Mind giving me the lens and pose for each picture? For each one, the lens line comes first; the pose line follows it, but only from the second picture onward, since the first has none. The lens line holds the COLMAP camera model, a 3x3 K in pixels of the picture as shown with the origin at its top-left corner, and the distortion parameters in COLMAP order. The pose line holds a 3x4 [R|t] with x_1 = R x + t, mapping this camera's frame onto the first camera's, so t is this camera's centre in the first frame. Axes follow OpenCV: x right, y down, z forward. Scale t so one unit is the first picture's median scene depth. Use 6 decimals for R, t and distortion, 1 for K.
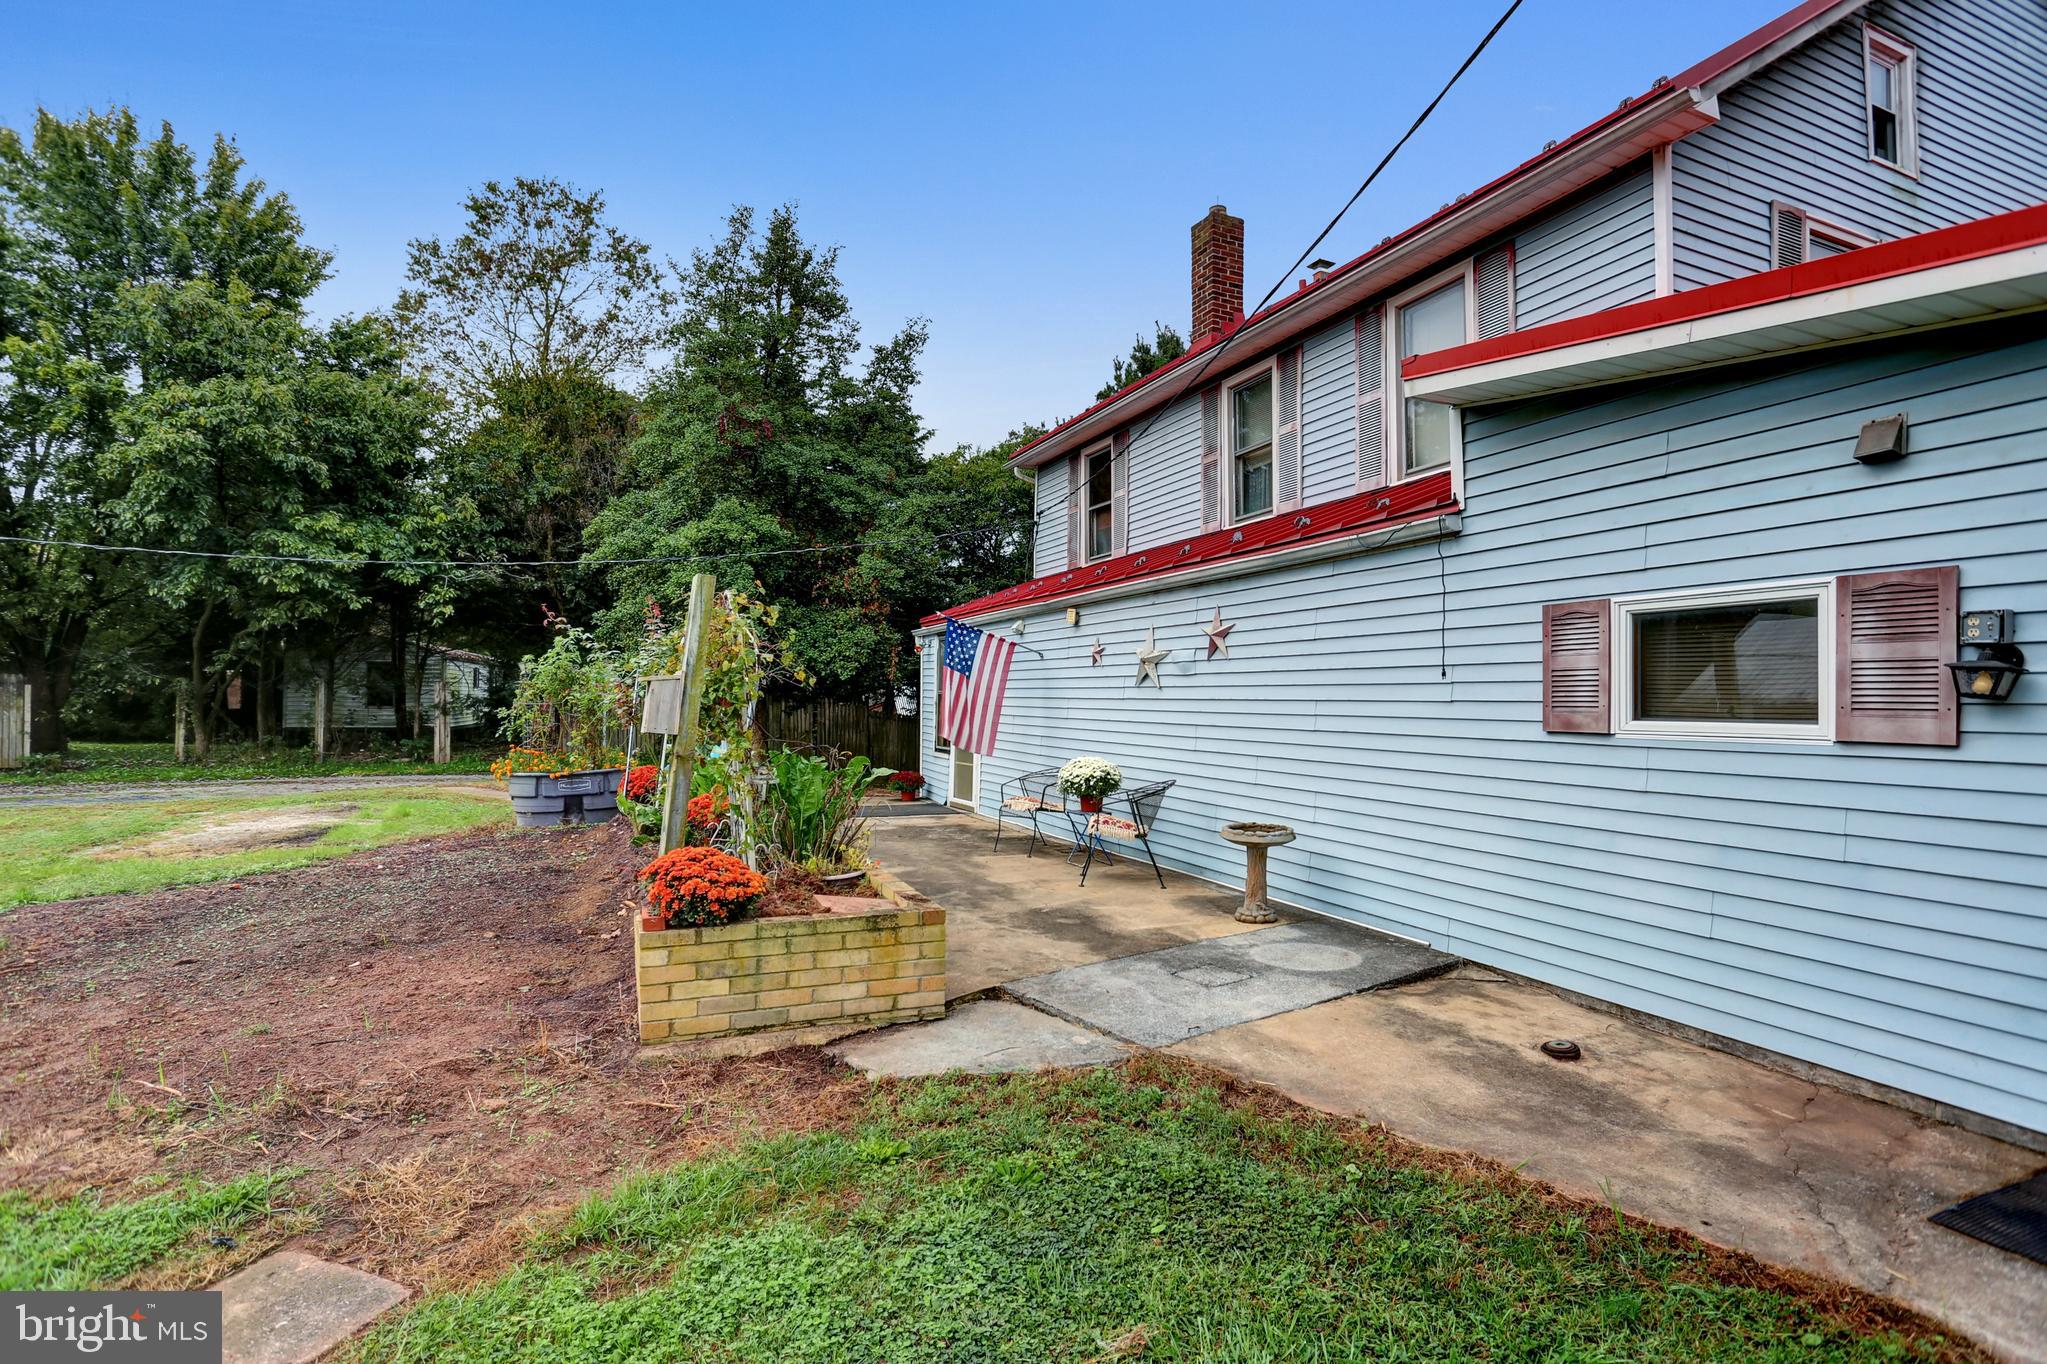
lens RADIAL K [[1000.1, 0, 1023.5], [0, 1000.1, 682.0], [0, 0, 1]] dist [-0.068951, 0.037158]
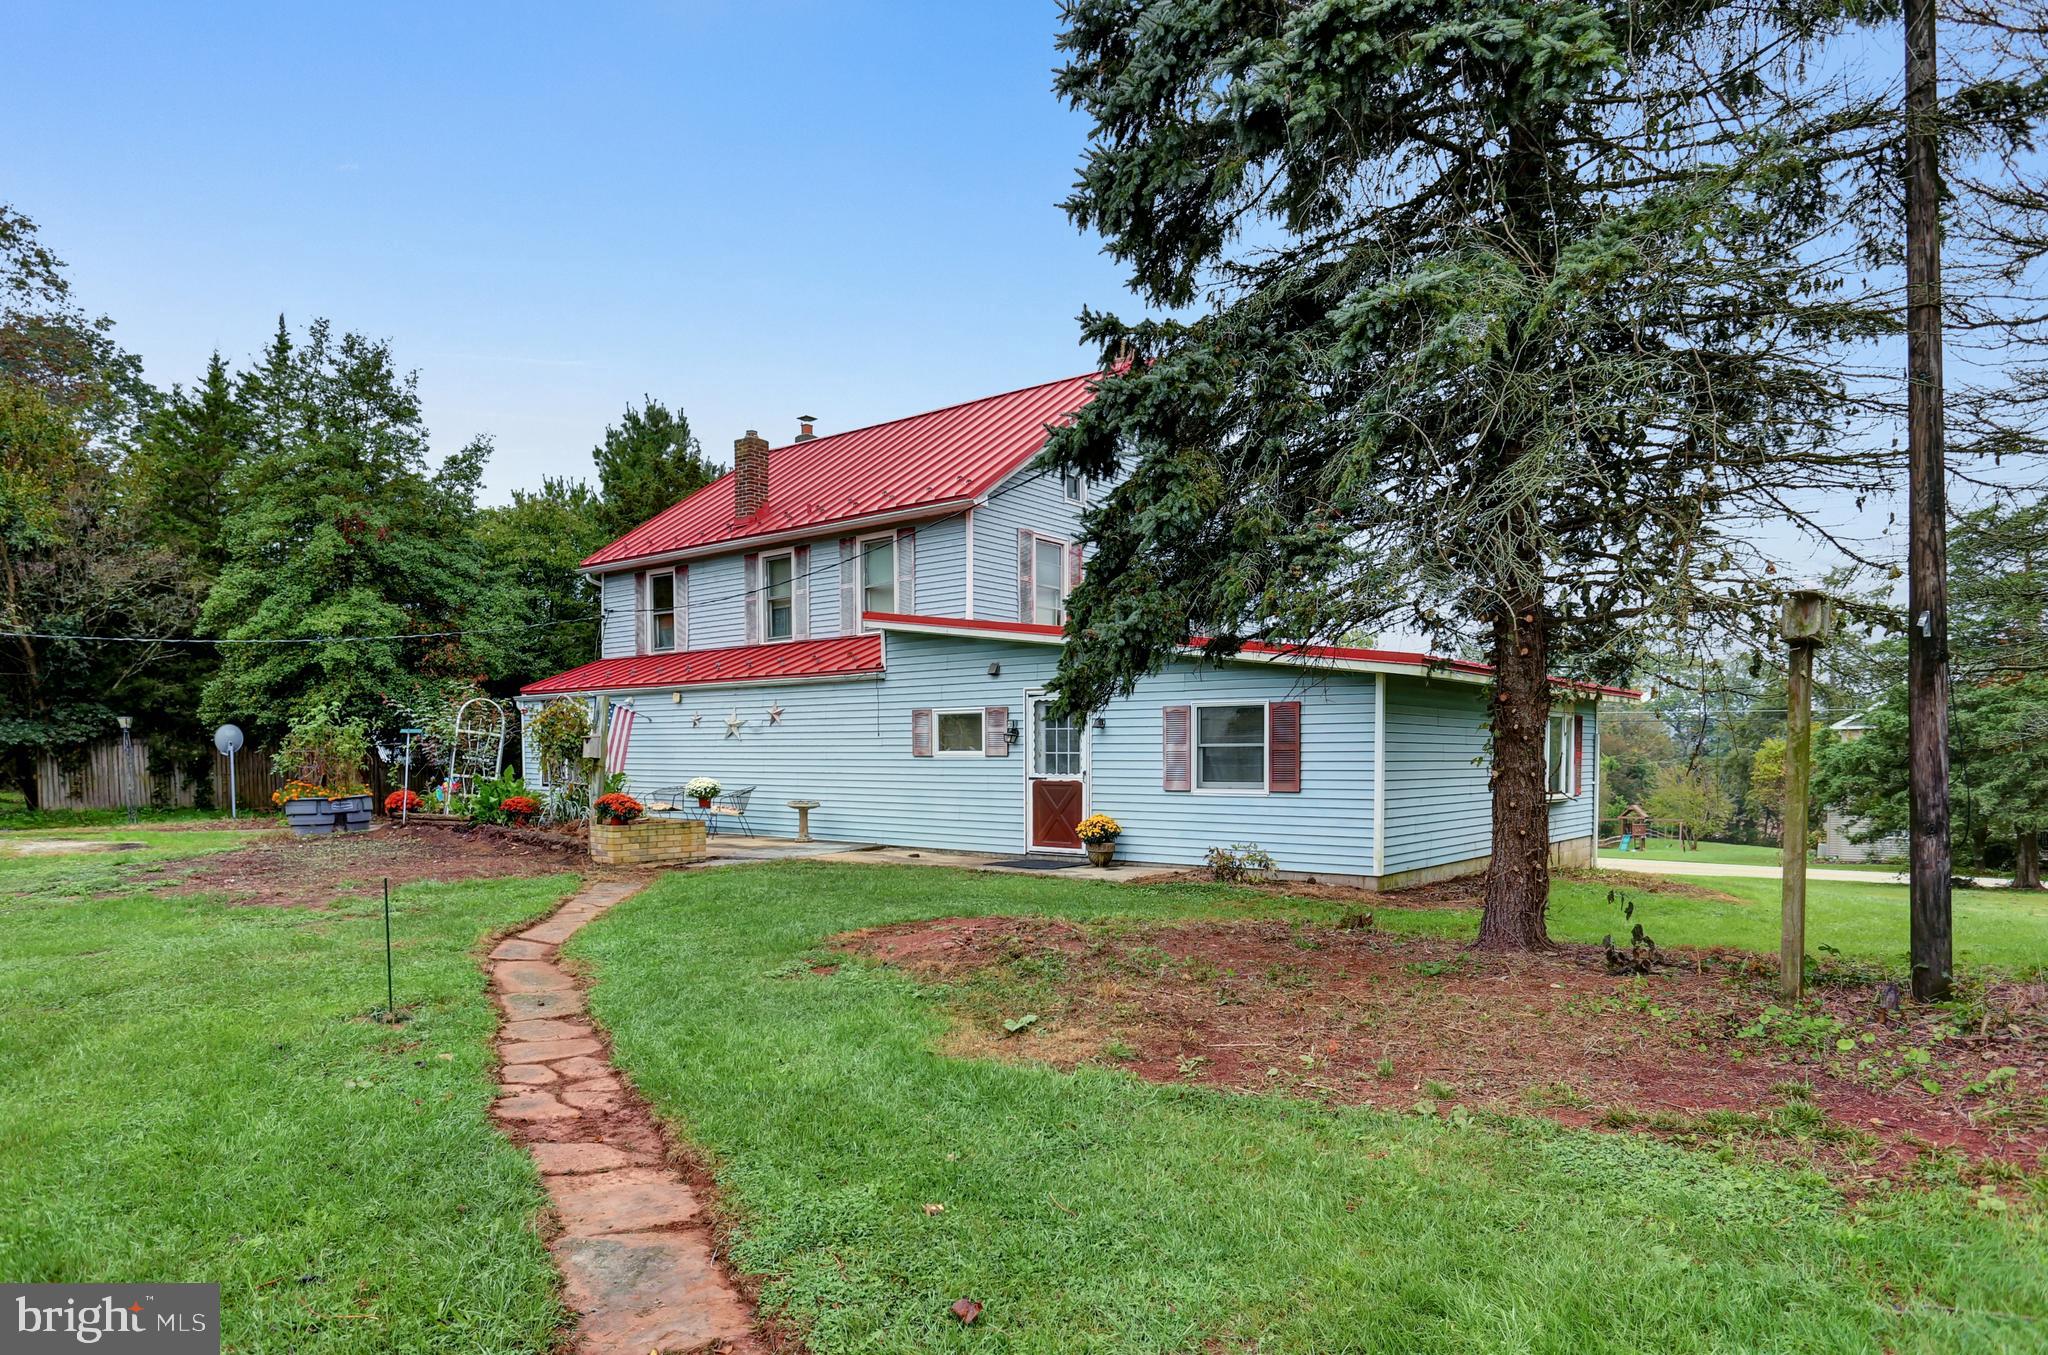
lens RADIAL K [[1217.8, 0, 991.3], [0, 1217.8, 814.3], [0, 0, 1]] dist [-0.003194, 0.000736]
pose [[0.892257, -0.027926, 0.450663, -0.406375], [-0.002056, 0.997824, 0.065904, -0.005631], [-0.451522, -0.059730, 0.890258, -1.068819]]
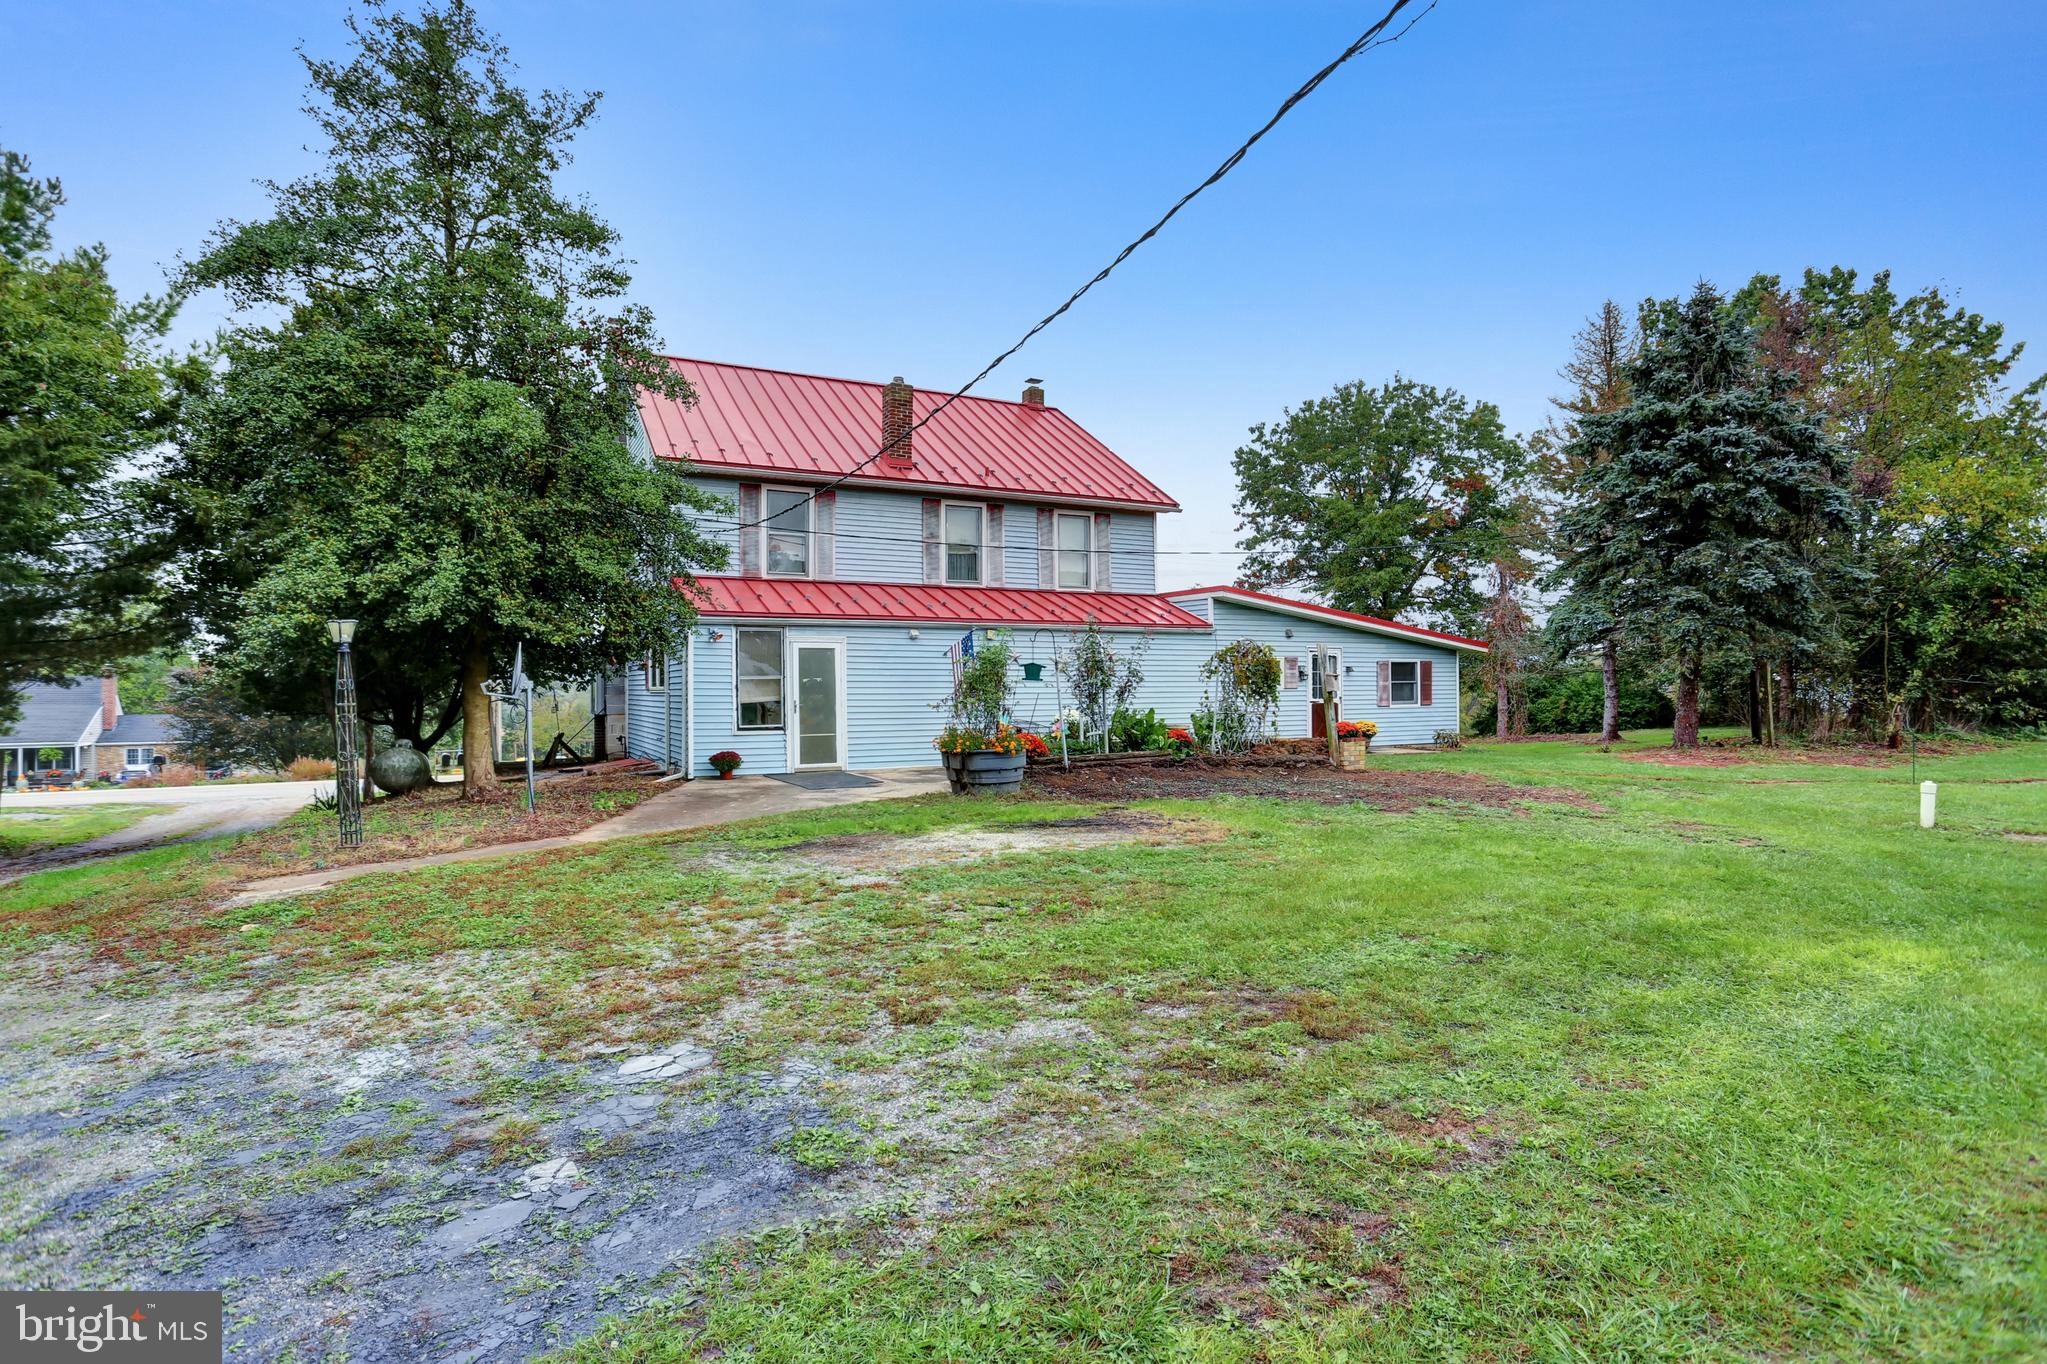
lens RADIAL K [[1038.6, 0, 1023.5], [0, 1038.6, 682.0], [0, 0, 1]] dist [-0.069027, 0.043475]
pose [[-0.100700, -0.003165, 0.994912, -1.757838], [-0.011938, 0.999927, 0.001973, 0.012561], [-0.994845, -0.011679, -0.100730, 1.128115]]
